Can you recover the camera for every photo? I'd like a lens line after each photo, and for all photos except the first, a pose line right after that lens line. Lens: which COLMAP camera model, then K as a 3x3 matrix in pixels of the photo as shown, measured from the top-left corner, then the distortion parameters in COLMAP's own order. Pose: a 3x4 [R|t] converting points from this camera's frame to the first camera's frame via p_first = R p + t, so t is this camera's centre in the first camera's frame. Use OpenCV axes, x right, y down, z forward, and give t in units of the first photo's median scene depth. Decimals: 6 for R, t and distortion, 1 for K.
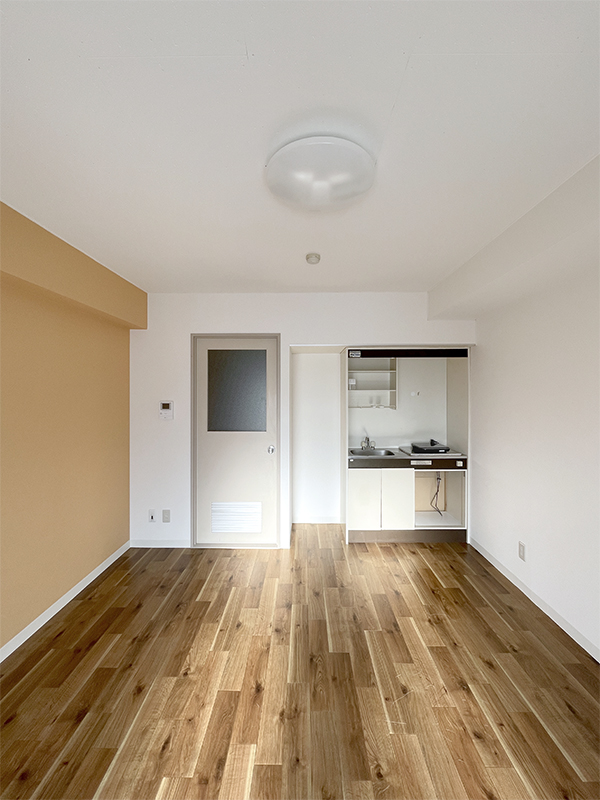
lens RADIAL K [[334.5, 0, 302.5], [0, 334.5, 396.6], [0, 0, 1]] dist [-0.001624, -0.000108]
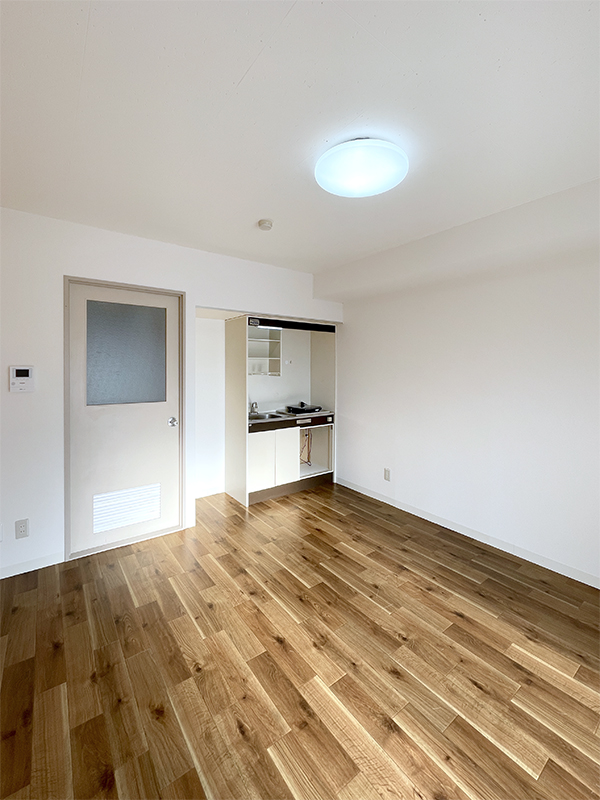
lens RADIAL K [[340.8, 0, 303.7], [0, 340.8, 375.6], [0, 0, 1]] dist [-0.000852, -0.000423]
pose [[0.792246, -0.008298, 0.610145, -0.383929], [0.001170, 0.999926, 0.012079, 0.027531], [-0.610201, -0.008856, 0.792197, 0.074584]]
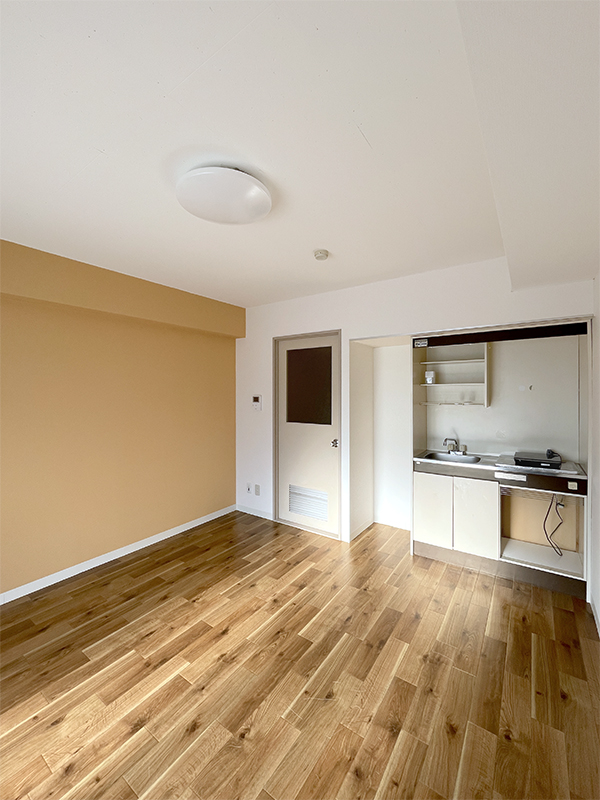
lens RADIAL K [[335.9, 0, 297.8], [0, 335.9, 396.8], [0, 0, 1]] dist [-0.001351, -0.000161]
pose [[0.819486, 0.007316, -0.573052, 0.419755], [-0.004035, 0.999967, 0.006997, 0.010285], [0.573085, -0.003421, 0.819489, 0.089880]]
